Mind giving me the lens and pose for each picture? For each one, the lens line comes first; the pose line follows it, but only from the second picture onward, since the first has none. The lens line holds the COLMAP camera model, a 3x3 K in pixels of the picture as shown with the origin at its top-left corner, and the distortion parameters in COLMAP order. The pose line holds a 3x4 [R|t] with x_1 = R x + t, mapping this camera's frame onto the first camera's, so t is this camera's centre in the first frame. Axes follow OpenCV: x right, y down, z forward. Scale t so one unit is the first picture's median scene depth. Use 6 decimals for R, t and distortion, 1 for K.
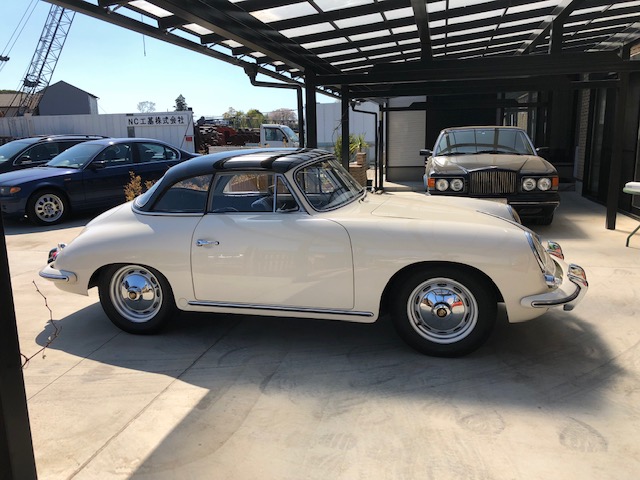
lens RADIAL K [[513.5, 0, 320.0], [0, 513.5, 240.0], [0, 0, 1]] dist [0.067067, -0.070218]
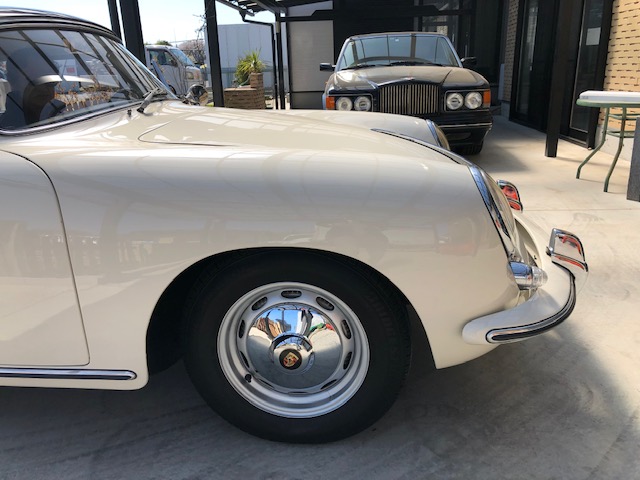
lens RADIAL K [[513.5, 0, 320.0], [0, 513.5, 240.0], [0, 0, 1]] dist [0.067067, -0.070218]
pose [[0.988957, -0.056188, 0.137140, 0.092603], [0.039539, 0.991835, 0.121239, -0.005336], [-0.142833, -0.114478, 0.983104, 0.258275]]
